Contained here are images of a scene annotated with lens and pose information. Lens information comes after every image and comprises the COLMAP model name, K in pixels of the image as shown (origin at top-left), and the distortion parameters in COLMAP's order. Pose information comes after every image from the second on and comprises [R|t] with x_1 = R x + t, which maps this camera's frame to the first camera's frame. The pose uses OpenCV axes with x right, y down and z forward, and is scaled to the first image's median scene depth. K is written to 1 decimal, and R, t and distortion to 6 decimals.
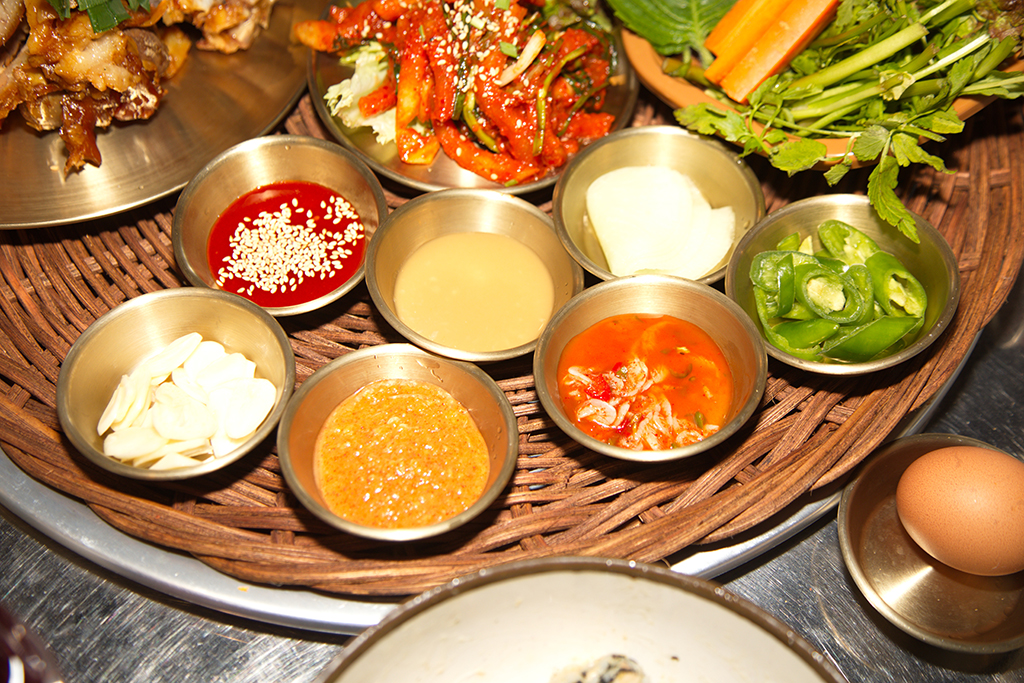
lens RADIAL K [[1400.2, 0, 512.0], [0, 1400.2, 341.5], [0, 0, 1]] dist [0.093238, 0.039602]
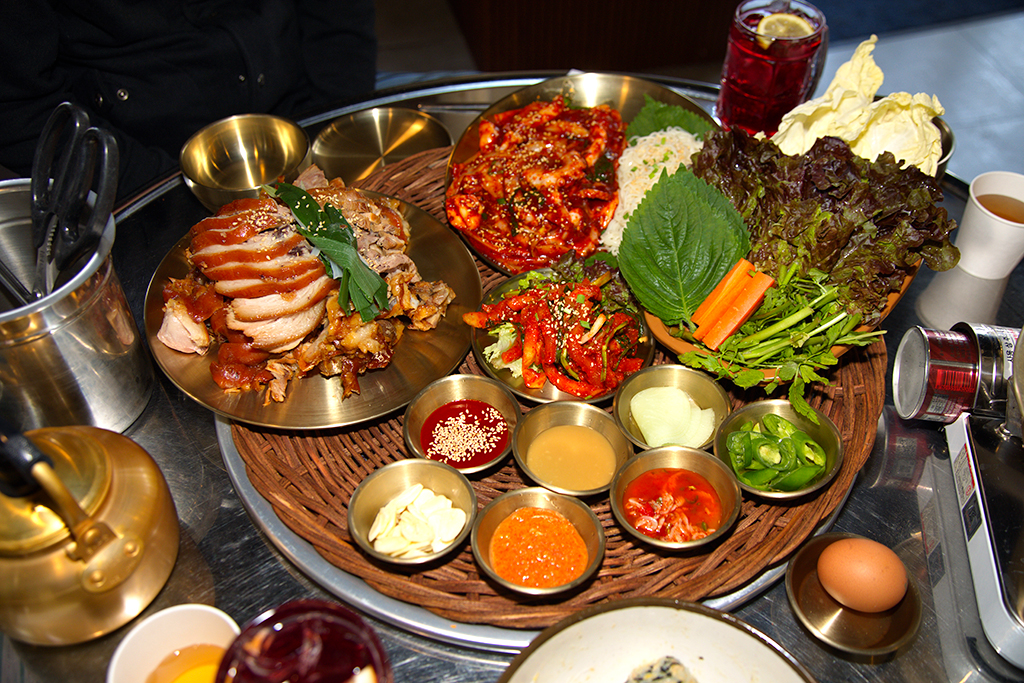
lens RADIAL K [[962.7, 0, 512.0], [0, 962.7, 341.5], [0, 0, 1]] dist [-0.013157, 0.024193]
pose [[0.999530, -0.024466, -0.018478, -0.076225], [0.020663, 0.982789, -0.183571, 0.041538], [0.022652, 0.183103, 0.982833, -0.228325]]
